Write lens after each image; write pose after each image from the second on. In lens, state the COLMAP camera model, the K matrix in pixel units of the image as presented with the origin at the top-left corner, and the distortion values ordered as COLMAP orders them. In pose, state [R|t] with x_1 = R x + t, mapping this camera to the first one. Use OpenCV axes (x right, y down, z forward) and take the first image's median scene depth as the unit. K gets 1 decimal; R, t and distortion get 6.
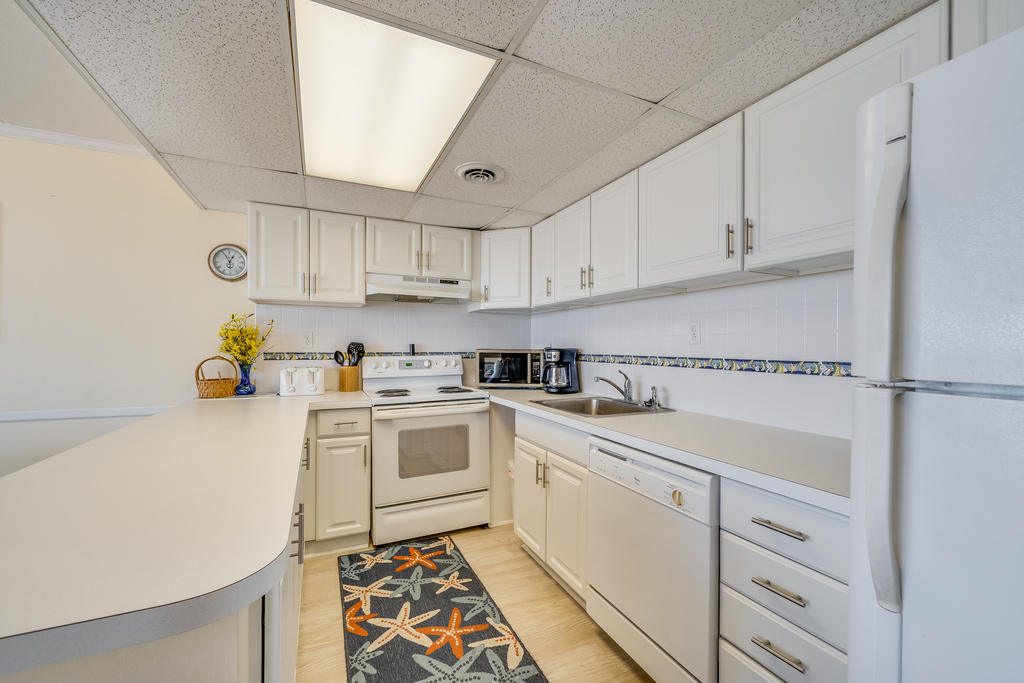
lens RADIAL K [[401.3, 0, 515.8], [0, 401.3, 345.6], [0, 0, 1]] dist [-0.012686, 0.000693]
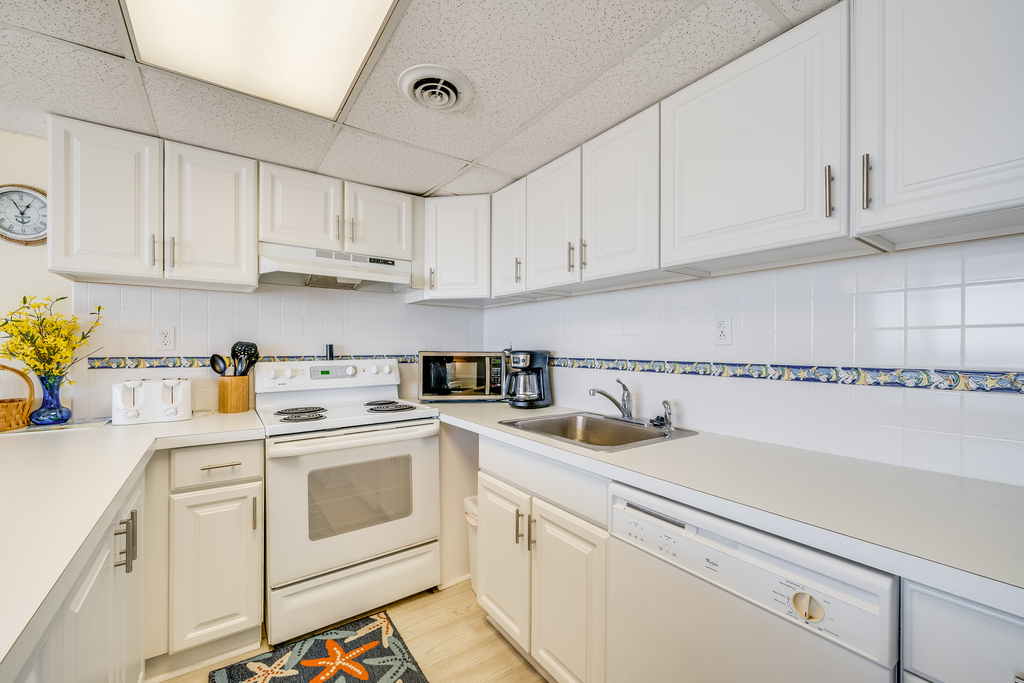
lens RADIAL K [[401.3, 0, 513.1], [0, 401.3, 347.1], [0, 0, 1]] dist [-0.012686, 0.000693]
pose [[0.985105, -0.000036, 0.171955, -0.063095], [-0.000417, 0.999997, 0.002598, -0.001317], [-0.171955, -0.002631, 0.985101, 0.258810]]
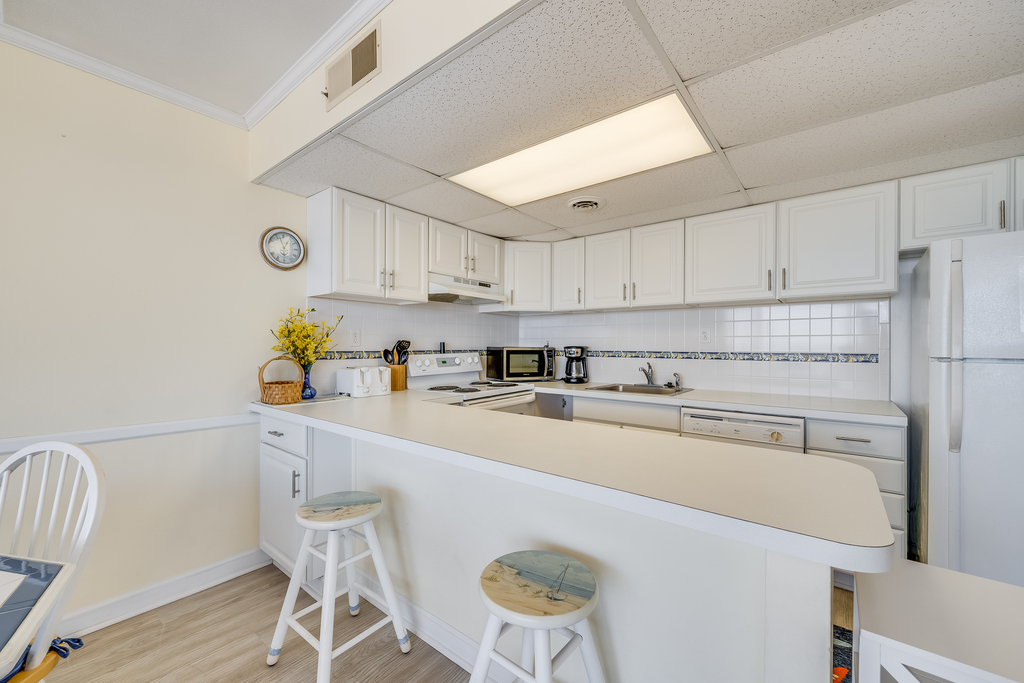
lens RADIAL K [[401.3, 0, 515.8], [0, 401.3, 341.0], [0, 0, 1]] dist [-0.012686, 0.000693]
pose [[0.900715, 0.003213, 0.434398, -0.653836], [-0.000512, 0.999980, -0.006335, -0.000957], [-0.434409, 0.005484, 0.900699, -0.008443]]
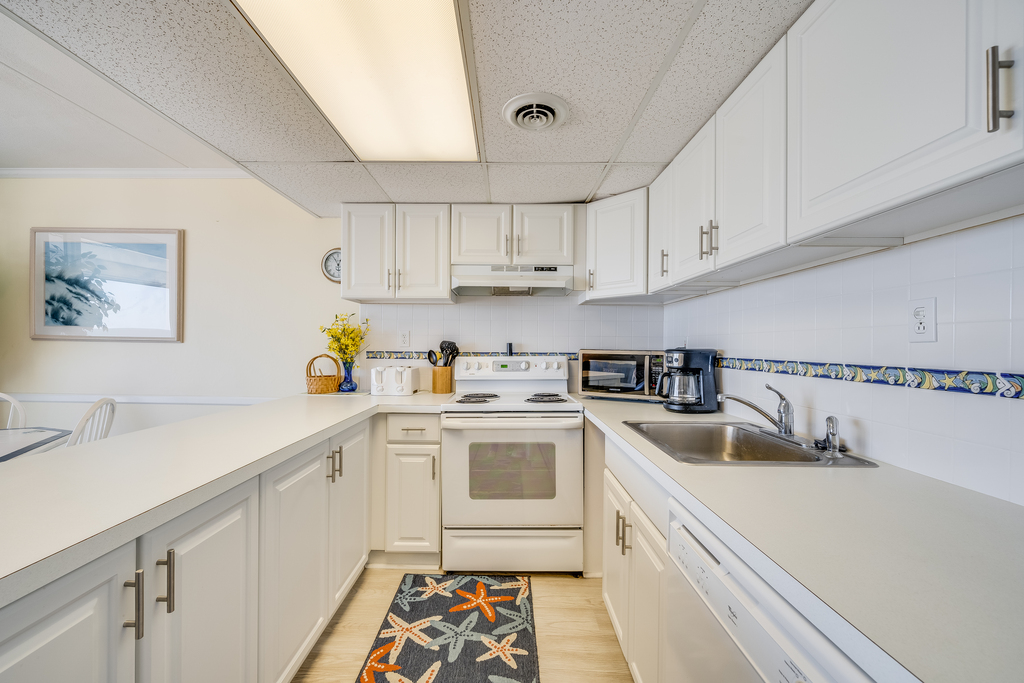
lens RADIAL K [[401.3, 0, 510.1], [0, 401.3, 345.7], [0, 0, 1]] dist [-0.012686, 0.000693]
pose [[0.900329, 0.002502, -0.435203, 0.154462], [-0.002209, 0.999997, 0.001180, 0.001186], [0.435204, -0.000102, 0.900332, 0.250395]]
